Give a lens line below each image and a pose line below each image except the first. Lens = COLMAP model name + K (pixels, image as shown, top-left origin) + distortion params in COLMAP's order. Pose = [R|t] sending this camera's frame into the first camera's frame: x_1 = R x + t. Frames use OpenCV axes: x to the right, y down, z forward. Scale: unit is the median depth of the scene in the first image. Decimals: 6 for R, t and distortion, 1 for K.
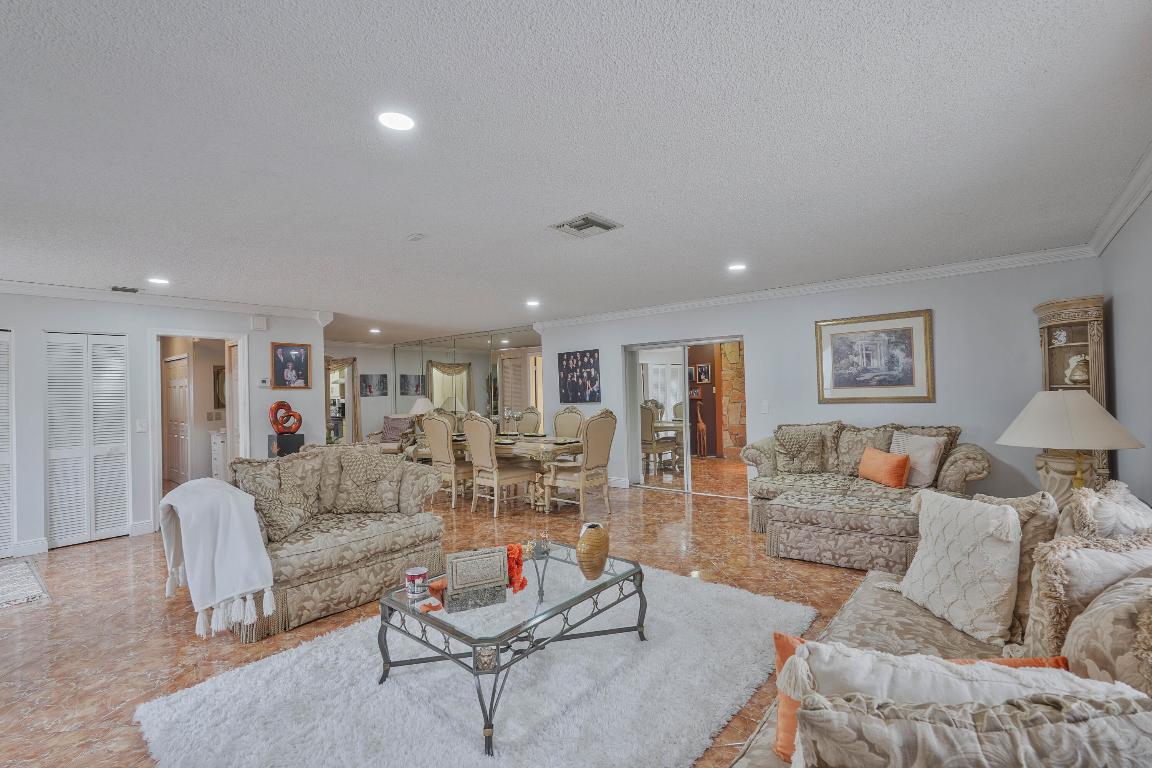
lens RADIAL K [[503.7, 0, 571.1], [0, 503.7, 387.4], [0, 0, 1]] dist [-0.001302, -0.000082]
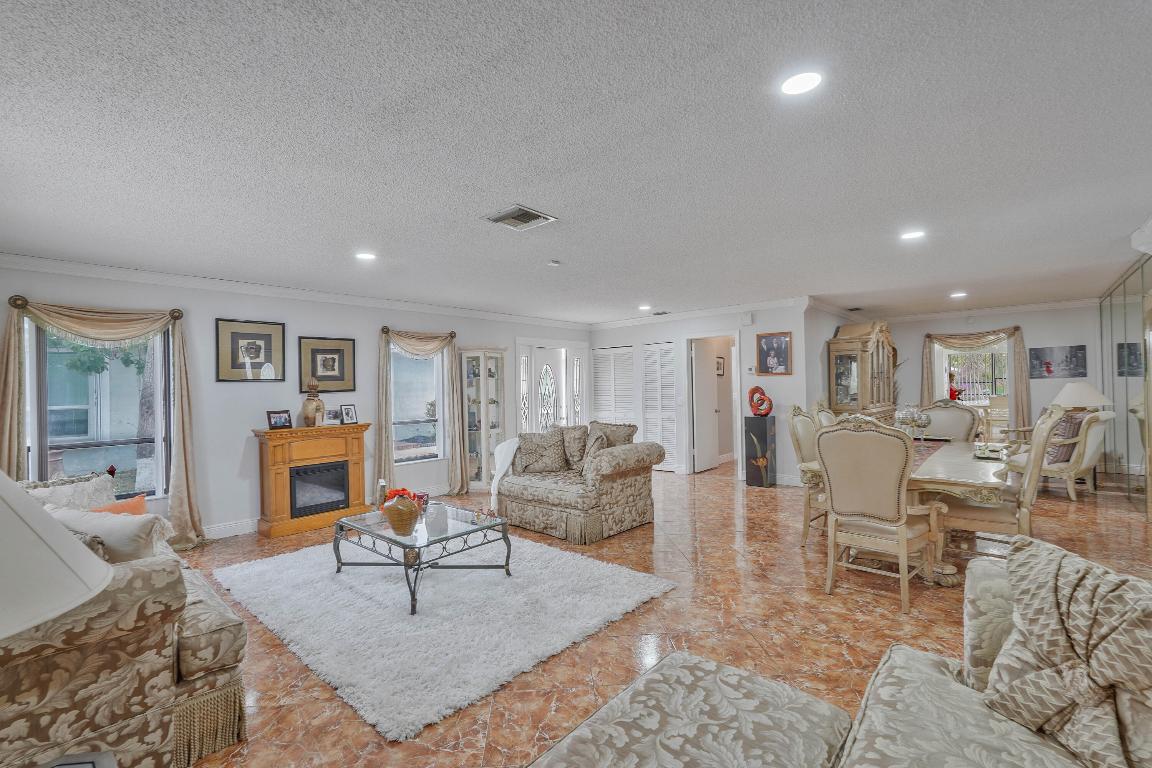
lens RADIAL K [[503.7, 0, 571.1], [0, 503.7, 387.4], [0, 0, 1]] dist [-0.001302, -0.000082]
pose [[-0.014183, 0.019577, -0.999708, 0.538181], [0.028904, 0.999399, 0.019161, -0.003930], [0.999482, -0.028624, -0.014740, 0.591500]]
